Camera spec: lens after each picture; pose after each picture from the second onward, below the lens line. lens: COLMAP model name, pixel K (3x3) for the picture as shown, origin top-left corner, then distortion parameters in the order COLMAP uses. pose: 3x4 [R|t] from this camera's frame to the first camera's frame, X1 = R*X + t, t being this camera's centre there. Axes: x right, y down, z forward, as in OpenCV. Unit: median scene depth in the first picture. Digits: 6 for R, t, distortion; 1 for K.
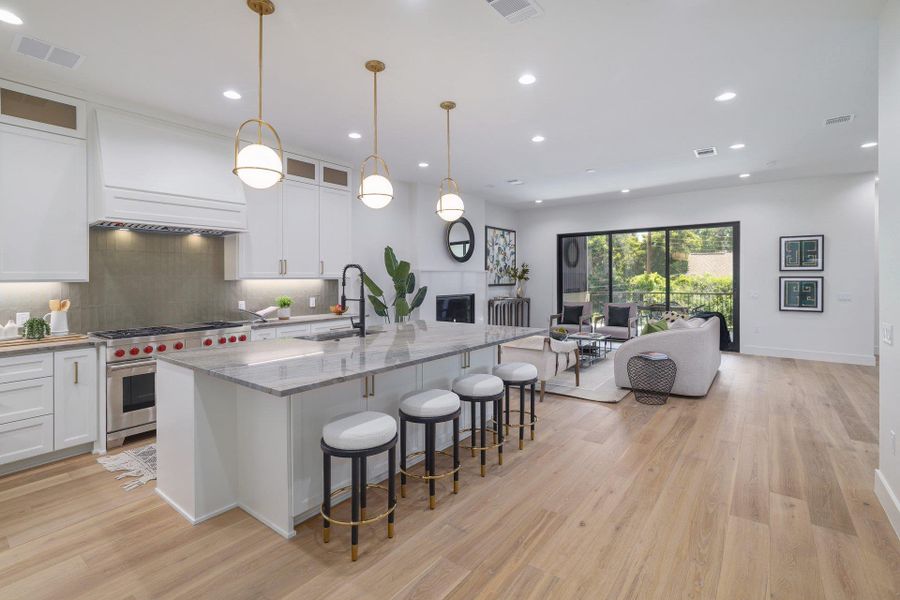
lens RADIAL K [[428.8, 0, 454.3], [0, 428.8, 282.7], [0, 0, 1]] dist [-0.024464, 0.006618]
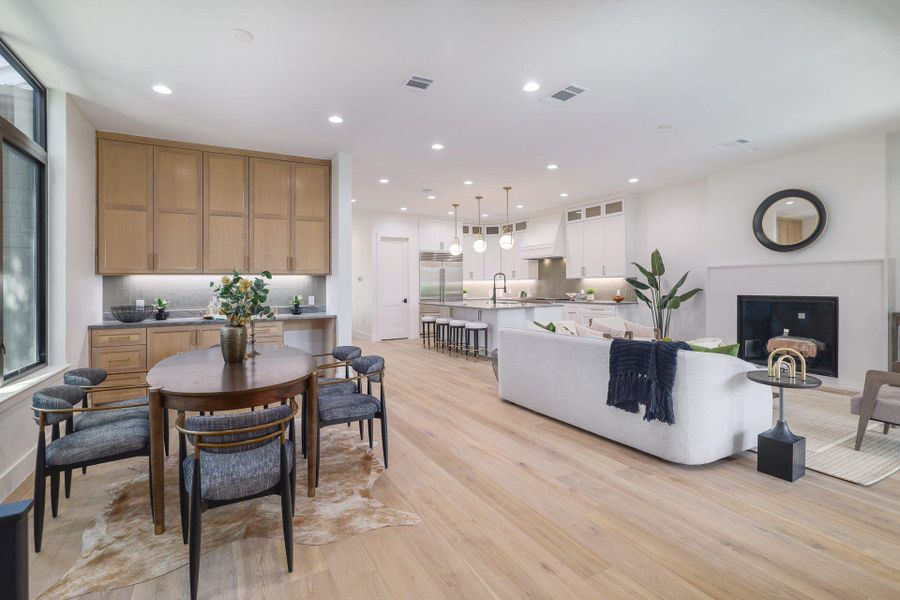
lens RADIAL K [[428.8, 0, 449.2], [0, 428.8, 291.4], [0, 0, 1]] dist [-0.024464, 0.006618]
pose [[-0.397868, 0.033575, -0.916828, 1.369742], [0.012653, 0.999436, 0.031109, -0.014438], [0.917356, 0.000776, -0.398068, 1.124234]]
